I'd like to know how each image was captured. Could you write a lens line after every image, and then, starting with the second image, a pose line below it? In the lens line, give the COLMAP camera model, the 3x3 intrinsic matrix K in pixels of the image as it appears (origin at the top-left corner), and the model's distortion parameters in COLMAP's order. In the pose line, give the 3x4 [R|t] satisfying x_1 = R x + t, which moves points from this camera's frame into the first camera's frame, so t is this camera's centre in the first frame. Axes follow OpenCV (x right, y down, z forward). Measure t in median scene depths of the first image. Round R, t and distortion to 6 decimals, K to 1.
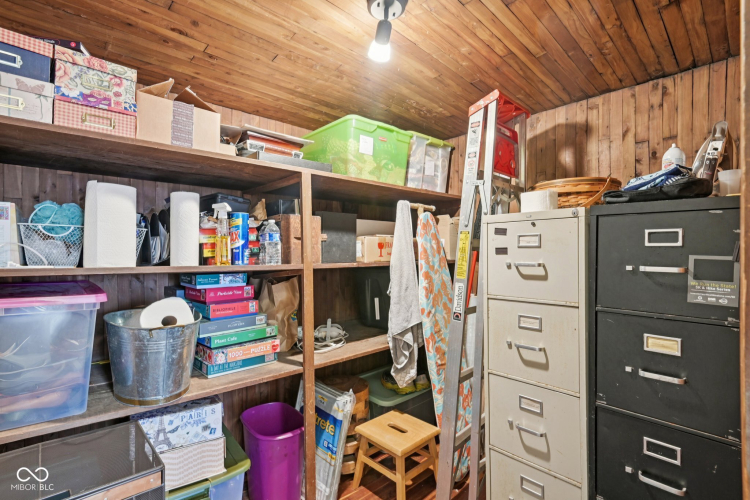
lens RADIAL K [[344.6, 0, 377.5], [0, 344.6, 252.8], [0, 0, 1]] dist [-0.006075, -0.000947]
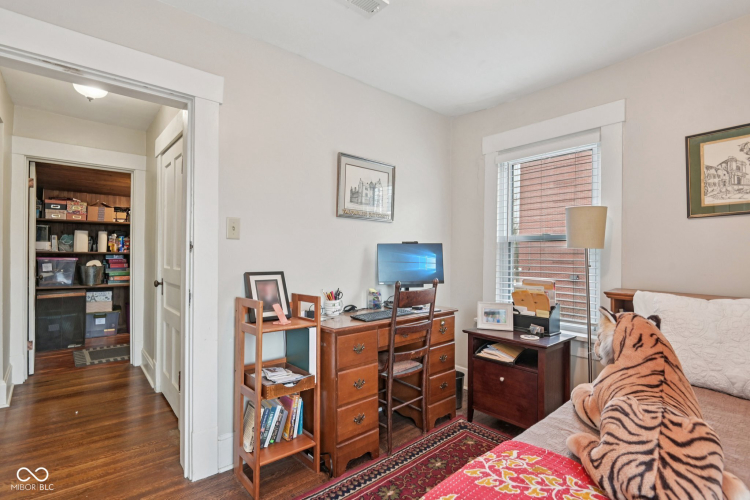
lens RADIAL K [[344.6, 0, 372.7], [0, 344.6, 249.2], [0, 0, 1]] dist [-0.006075, -0.000947]
pose [[0.998838, 0.006710, -0.047720, 2.443944], [-0.007710, 0.999754, -0.020798, 0.063475], [0.047569, 0.021142, 0.998644, -2.447816]]
